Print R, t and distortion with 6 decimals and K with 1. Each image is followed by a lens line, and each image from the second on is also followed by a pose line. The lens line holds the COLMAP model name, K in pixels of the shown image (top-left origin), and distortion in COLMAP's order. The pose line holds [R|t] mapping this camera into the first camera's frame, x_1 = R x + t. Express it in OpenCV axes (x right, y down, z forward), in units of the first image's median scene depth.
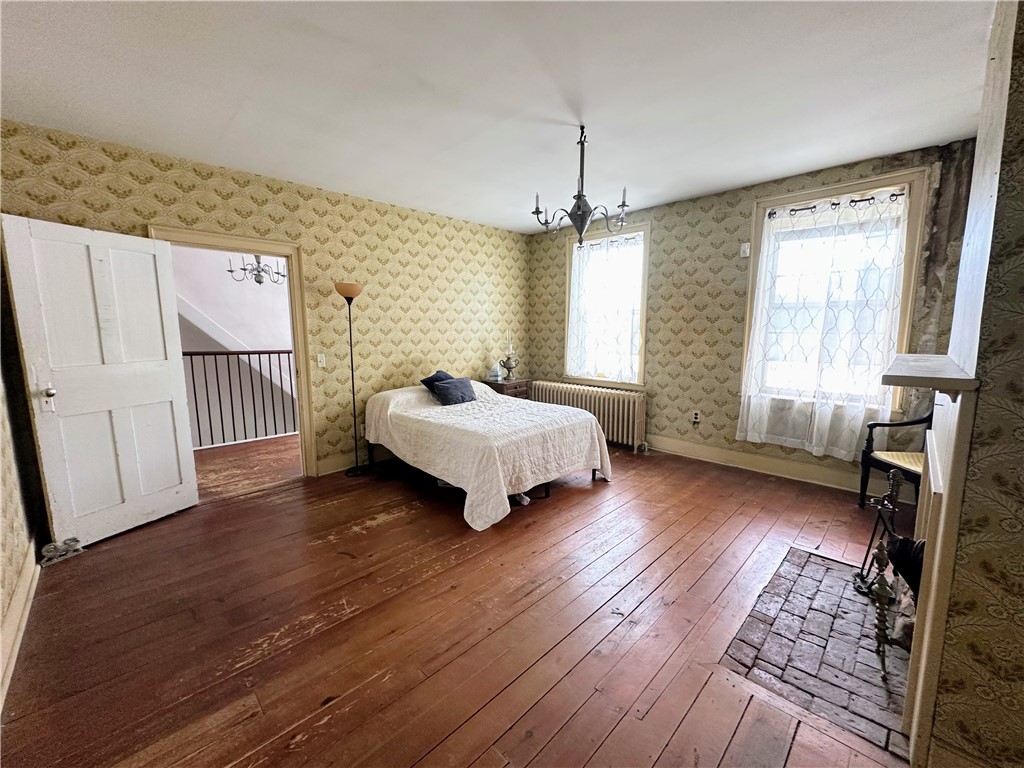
lens RADIAL K [[409.0, 0, 509.8], [0, 409.0, 380.9], [0, 0, 1]] dist [0.000569, 0.000025]
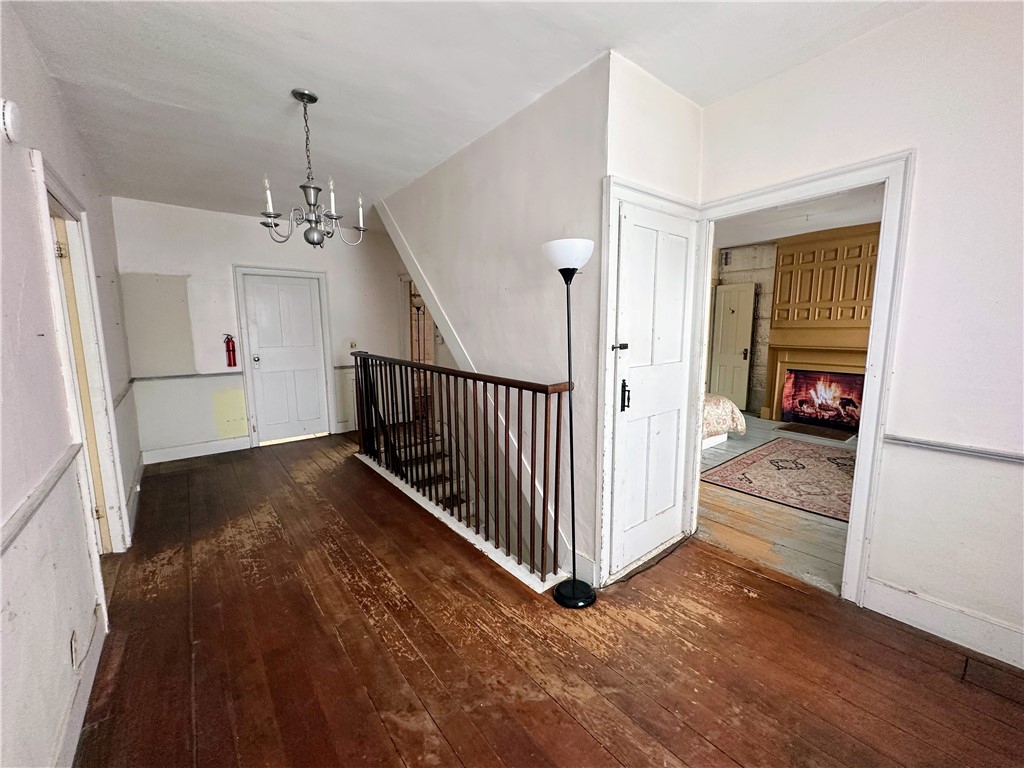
lens RADIAL K [[409.0, 0, 512.9], [0, 409.0, 383.8], [0, 0, 1]] dist [0.000569, 0.000025]
pose [[-0.114002, 0.138640, -0.983759, -0.077628], [-0.127958, 0.979918, 0.152927, -0.169663], [0.985206, 0.143314, -0.093973, 1.215188]]
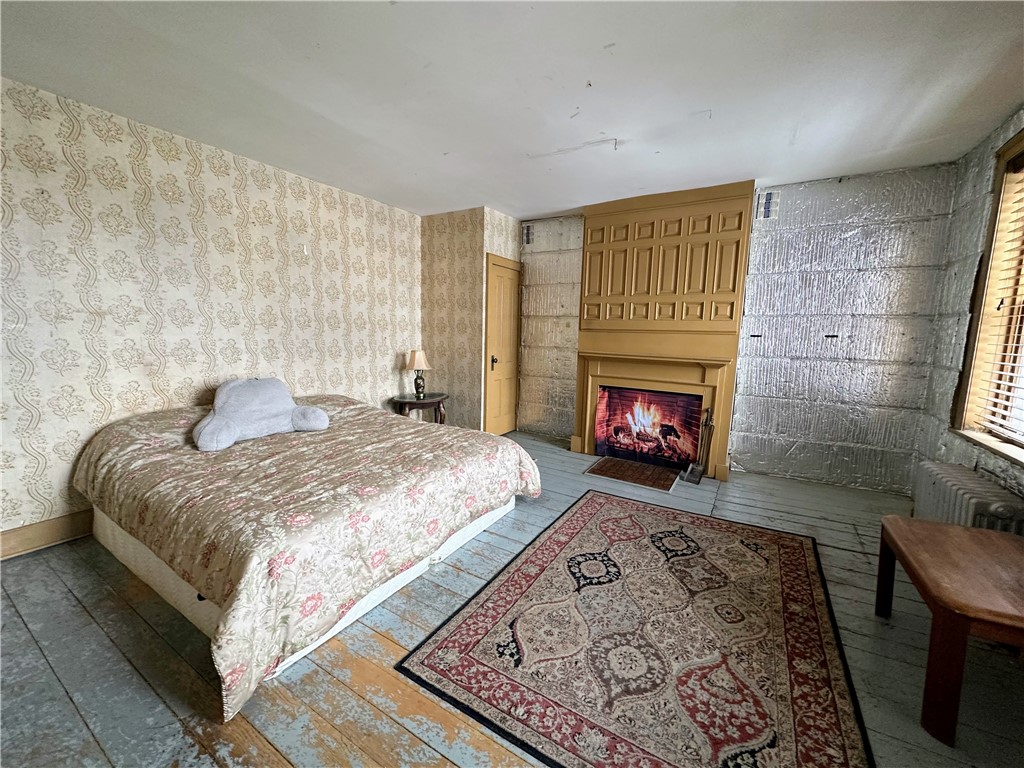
lens RADIAL K [[409.0, 0, 509.8], [0, 409.0, 381.4], [0, 0, 1]] dist [0.000569, 0.000025]
pose [[0.230503, 0.132345, -0.964030, -0.595128], [-0.153057, 0.983307, 0.098395, -0.199656], [0.960959, 0.124871, 0.246912, 1.509006]]
